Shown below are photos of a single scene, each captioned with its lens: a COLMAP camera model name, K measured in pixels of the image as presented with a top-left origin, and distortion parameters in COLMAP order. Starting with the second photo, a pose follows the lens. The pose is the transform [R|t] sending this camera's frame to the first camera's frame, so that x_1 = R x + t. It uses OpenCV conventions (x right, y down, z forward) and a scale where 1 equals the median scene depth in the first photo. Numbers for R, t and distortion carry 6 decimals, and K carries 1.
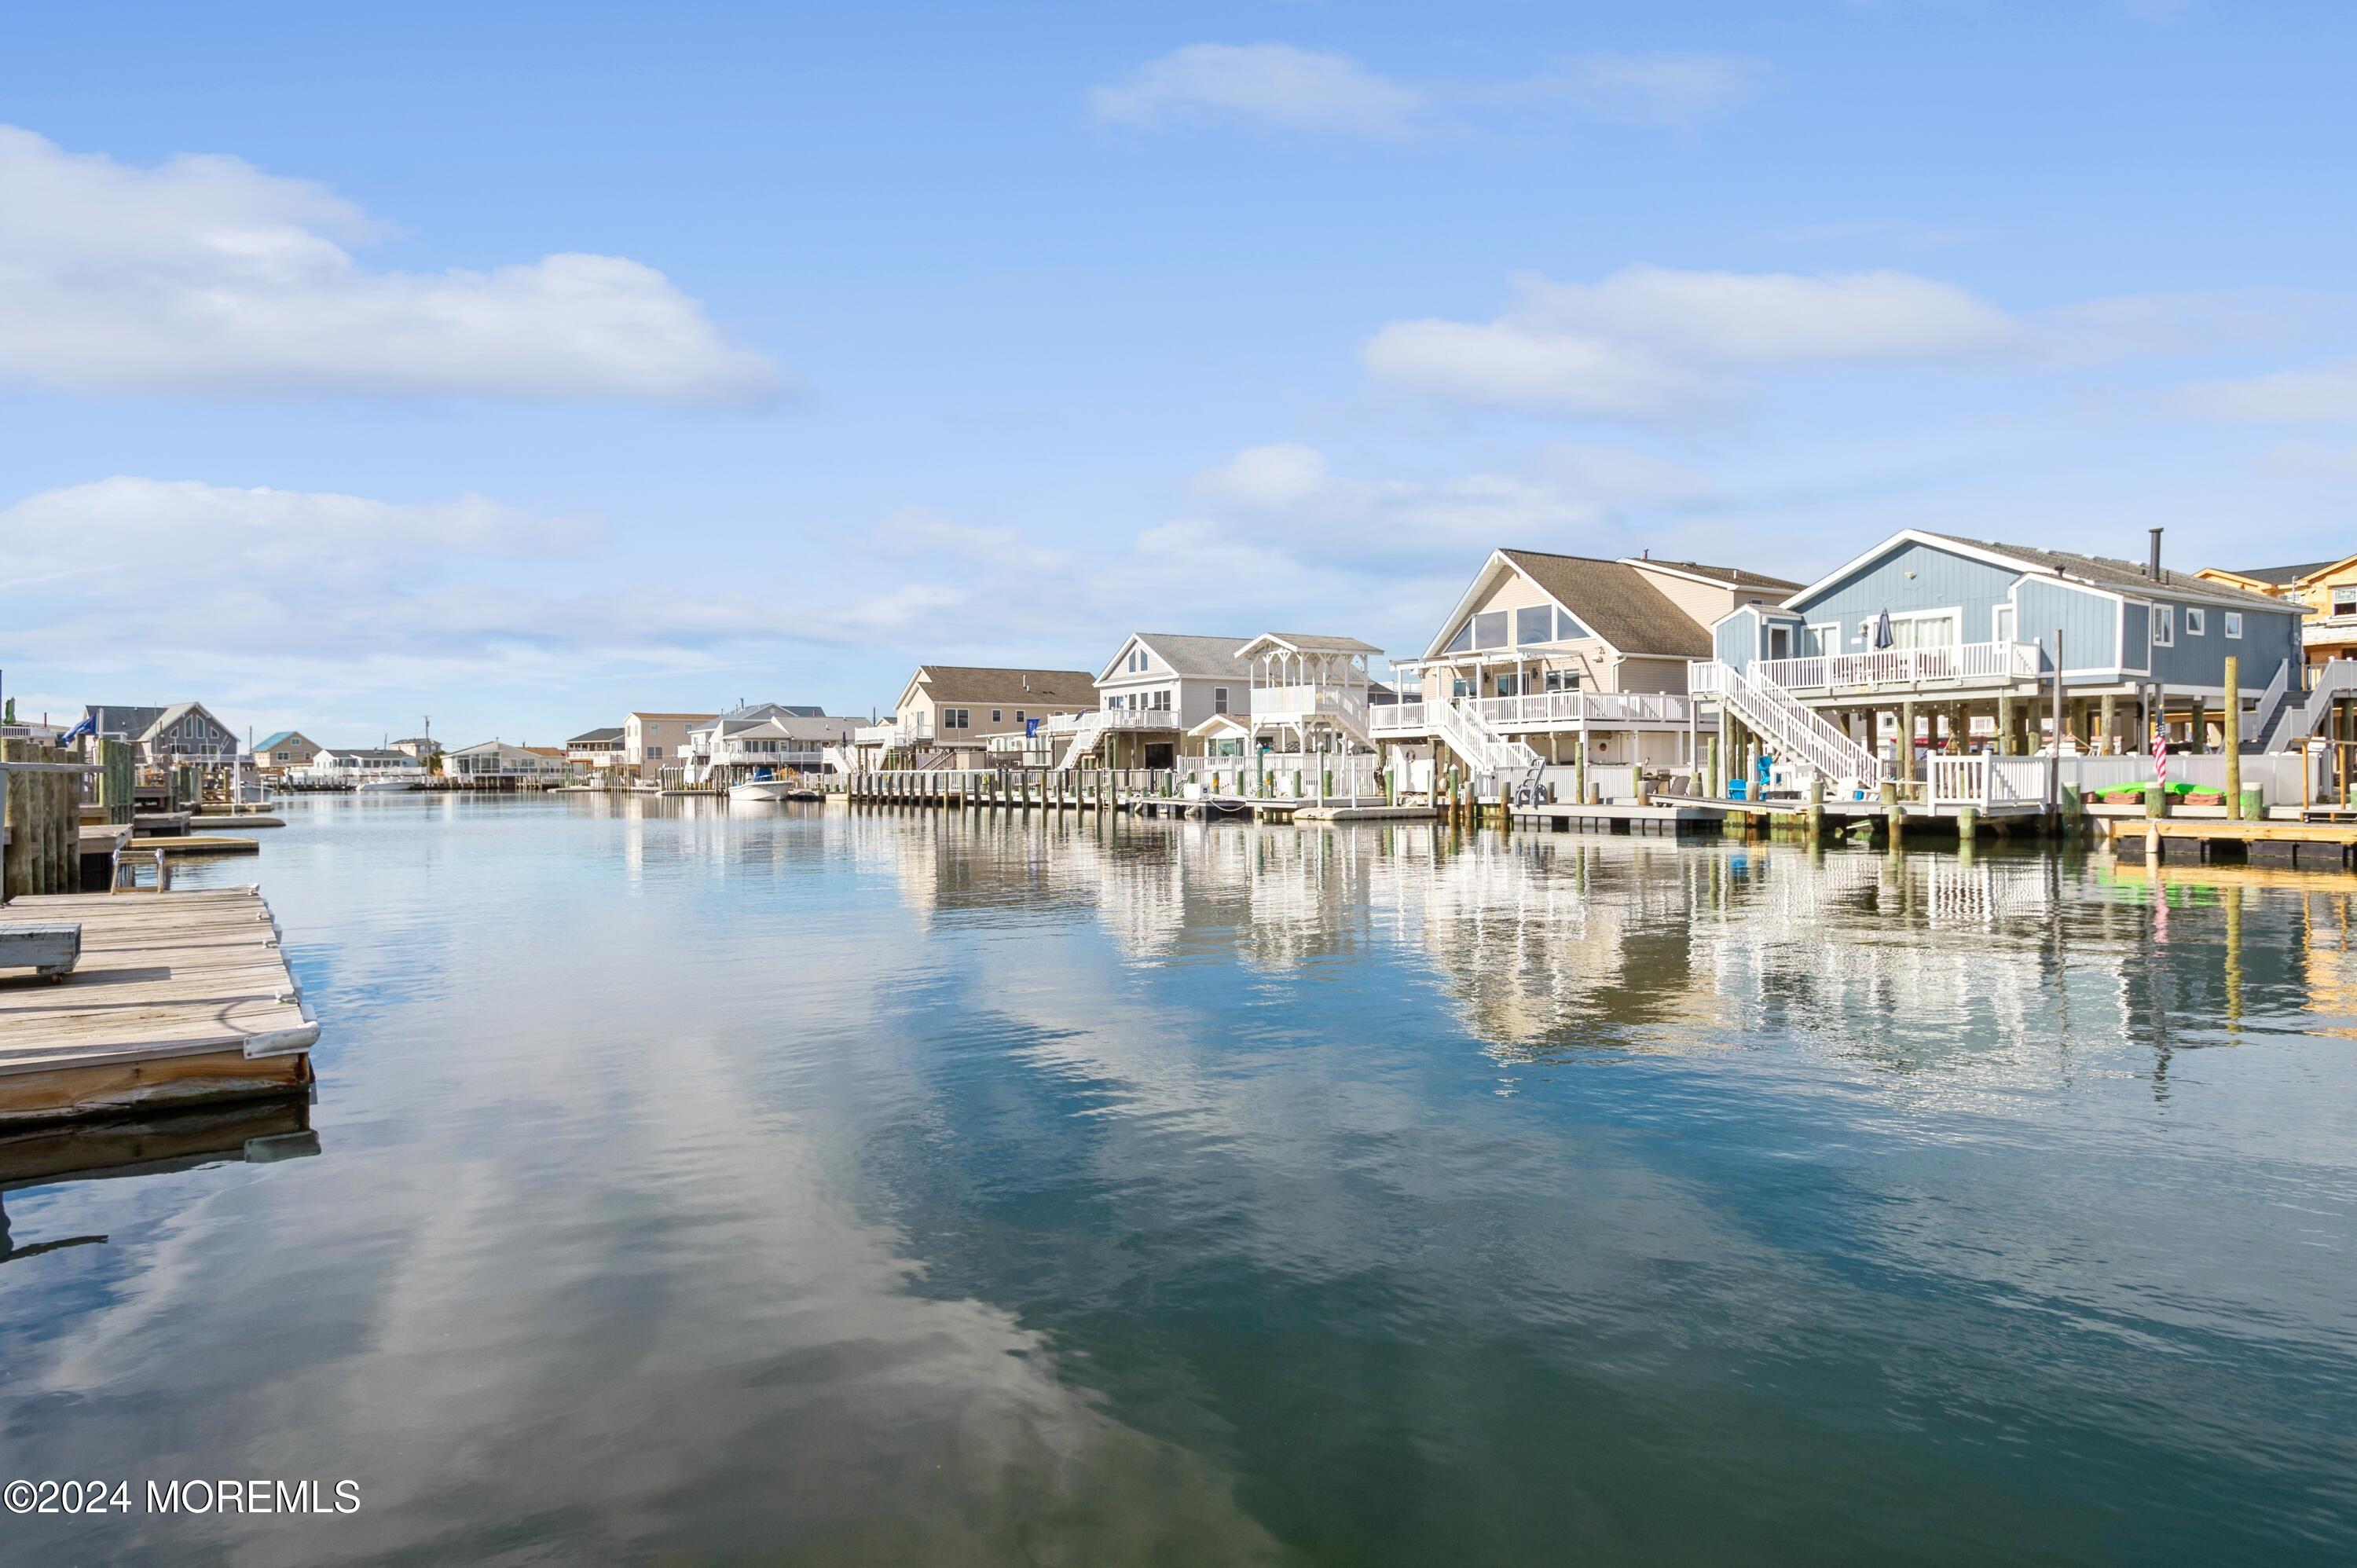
lens RADIAL K [[1396.8, 0, 1178.5], [0, 1396.8, 784.0], [0, 0, 1]] dist [0.033126, -0.000823]
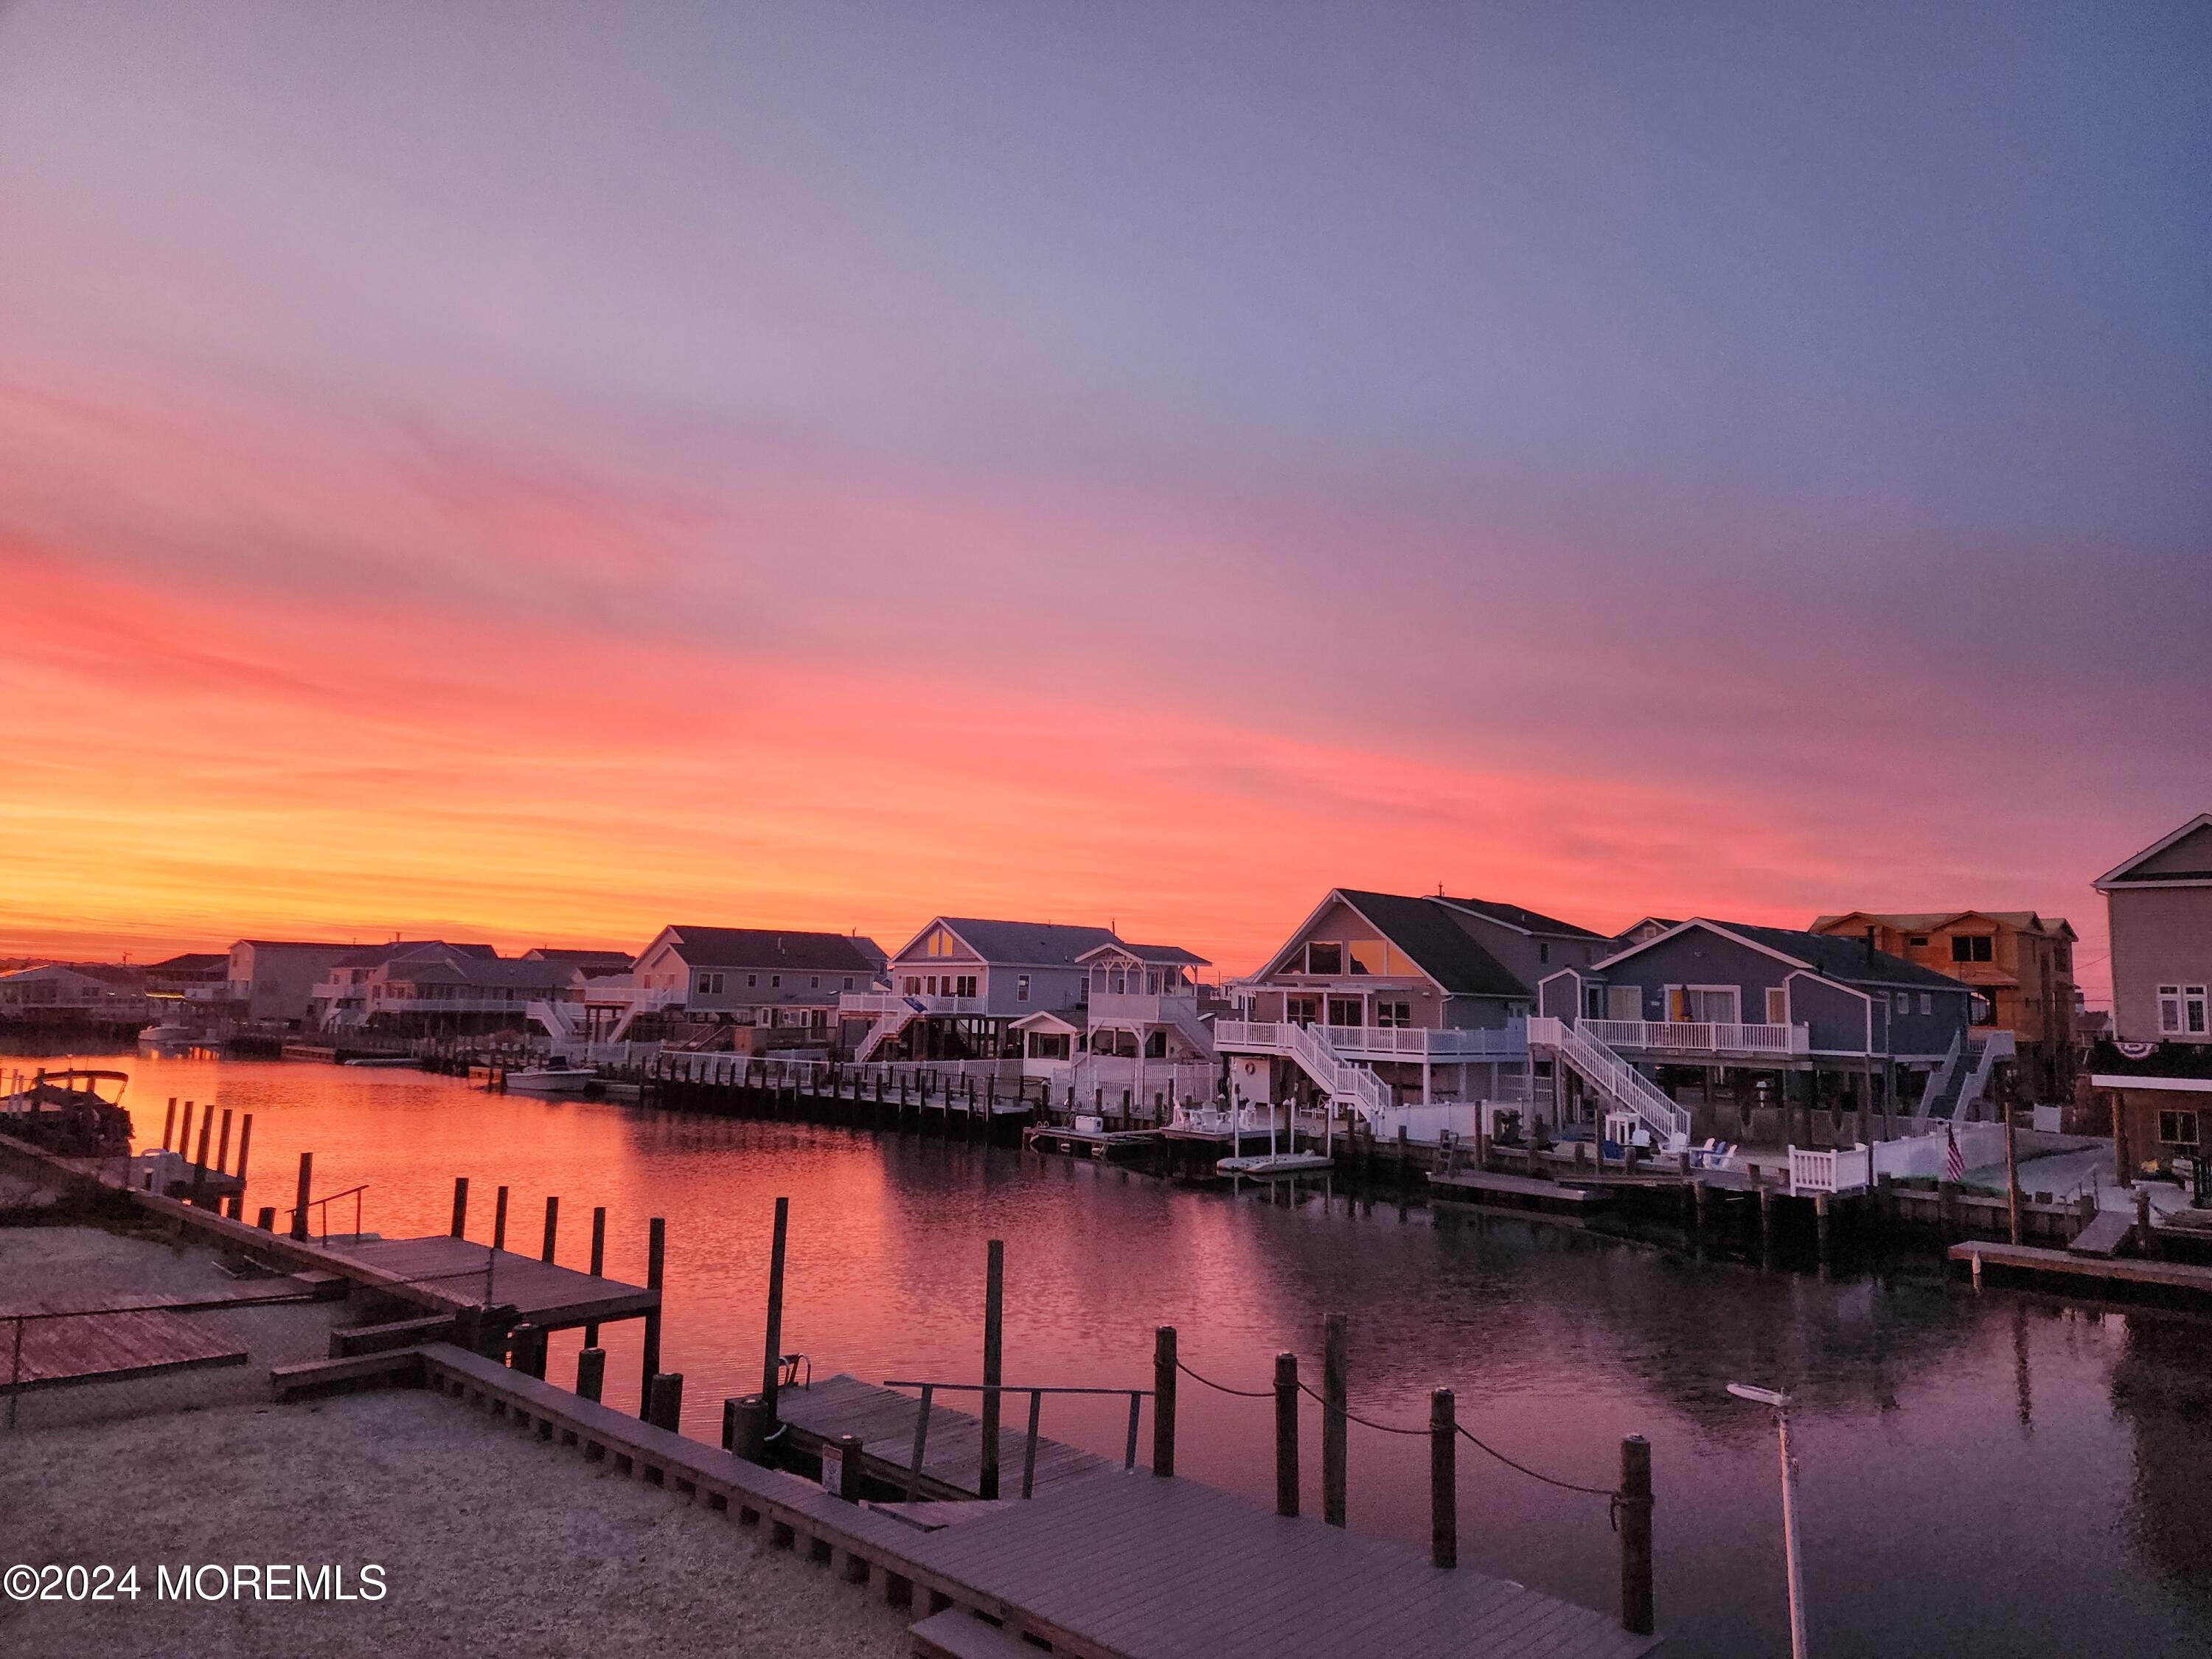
lens RADIAL K [[1490.9, 0, 1106.0], [0, 1490.9, 829.5], [0, 0, 1]] dist [0.108638, -0.111055]
pose [[0.976317, 0.052736, 0.209819, -0.201192], [-0.028299, 0.992633, -0.117812, -0.064578], [-0.214487, 0.109084, 0.970616, -0.136309]]
